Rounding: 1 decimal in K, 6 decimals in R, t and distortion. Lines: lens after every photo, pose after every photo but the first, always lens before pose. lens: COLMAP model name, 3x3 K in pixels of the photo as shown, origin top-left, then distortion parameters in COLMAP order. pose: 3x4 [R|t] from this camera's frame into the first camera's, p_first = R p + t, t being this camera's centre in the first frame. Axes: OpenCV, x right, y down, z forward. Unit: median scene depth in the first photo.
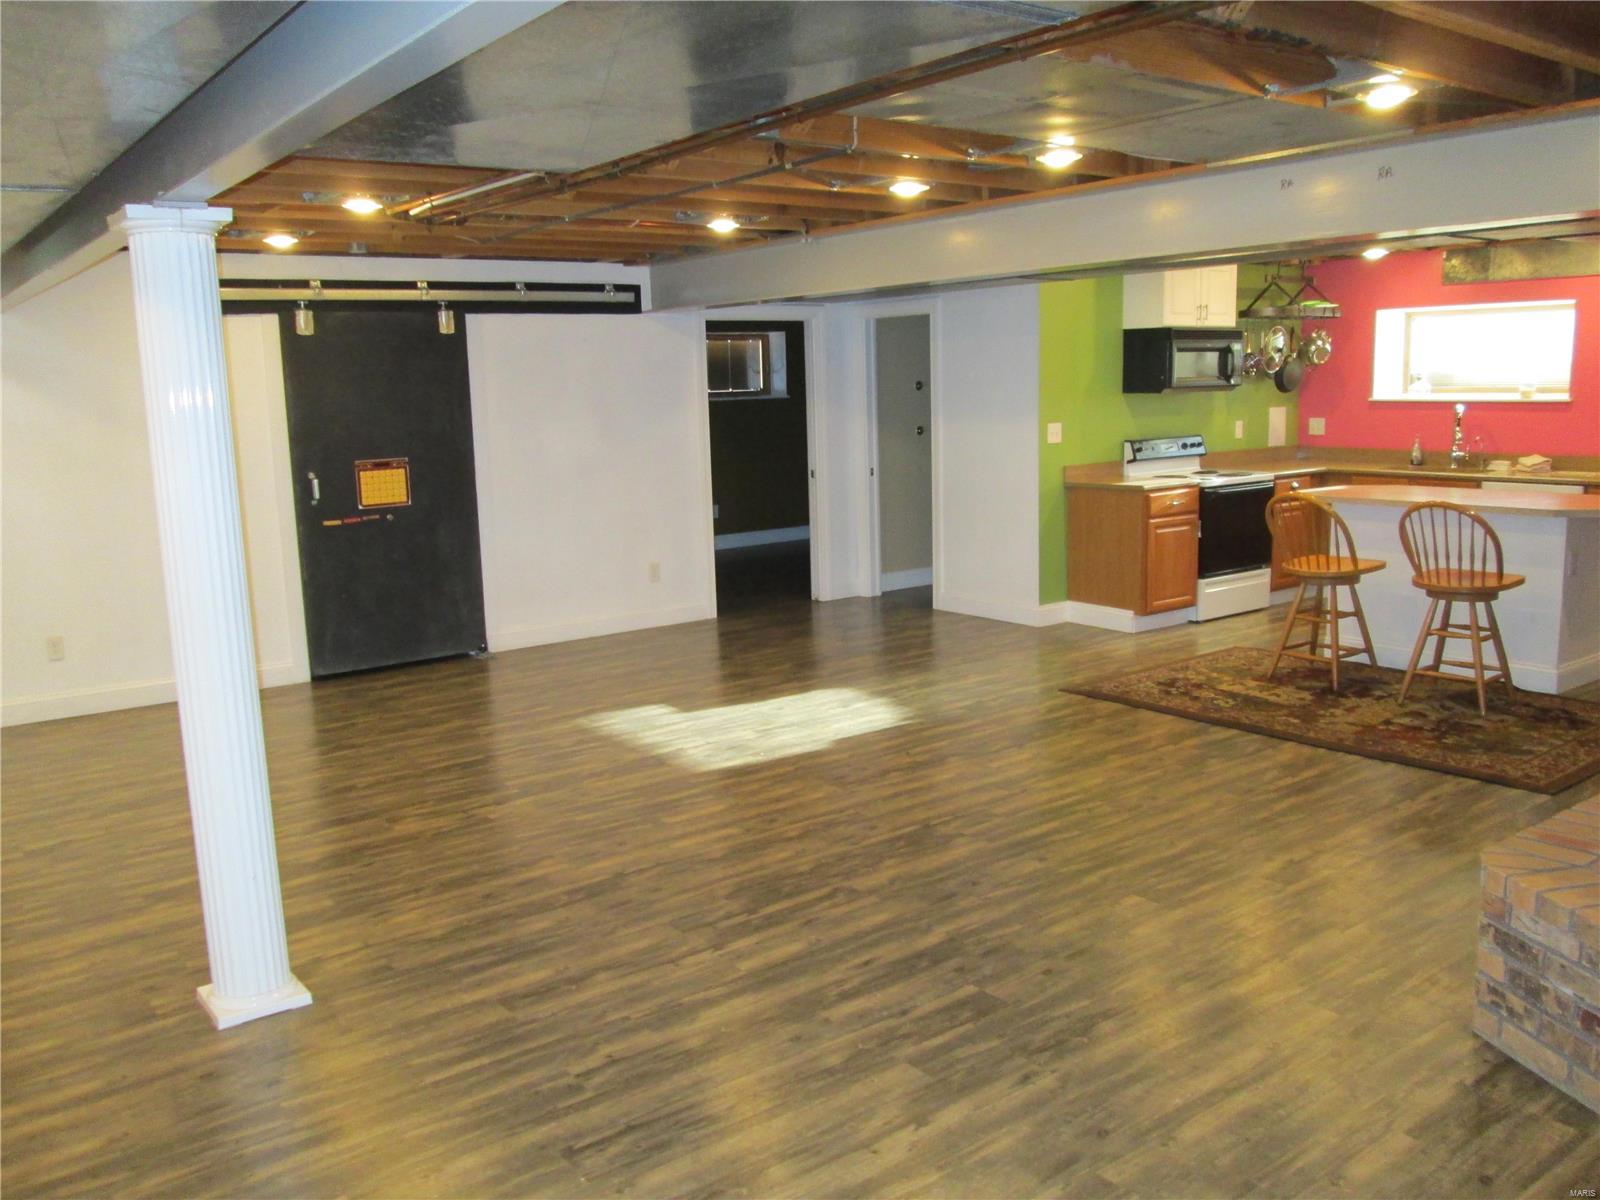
lens RADIAL K [[1328.7, 0, 800.6], [0, 1328.7, 584.8], [0, 0, 1]] dist [-0.023234, -0.004071]
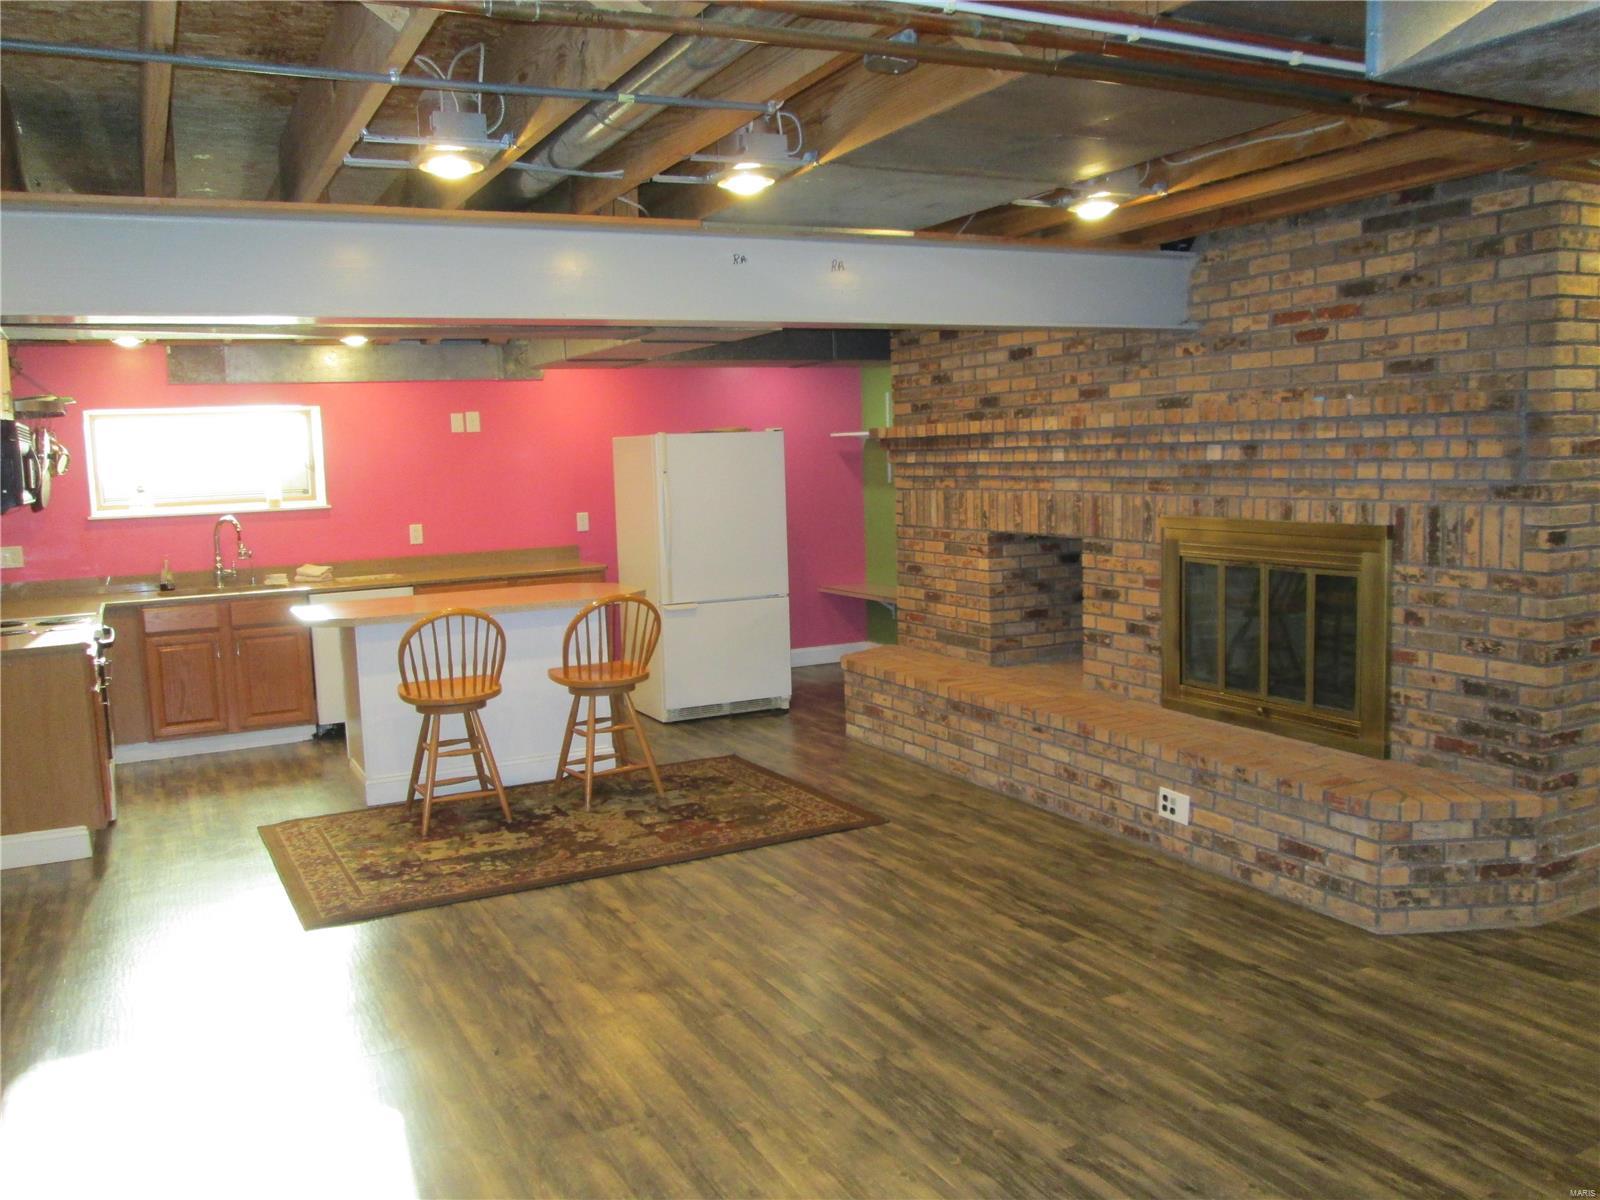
lens RADIAL K [[1328.7, 0, 800.4], [0, 1328.7, 606.9], [0, 0, 1]] dist [-0.023234, -0.004071]
pose [[0.183344, -0.095206, 0.978428, -0.472203], [0.176999, 0.982230, 0.062409, -0.094164], [-0.966983, 0.161739, 0.196938, 0.676326]]
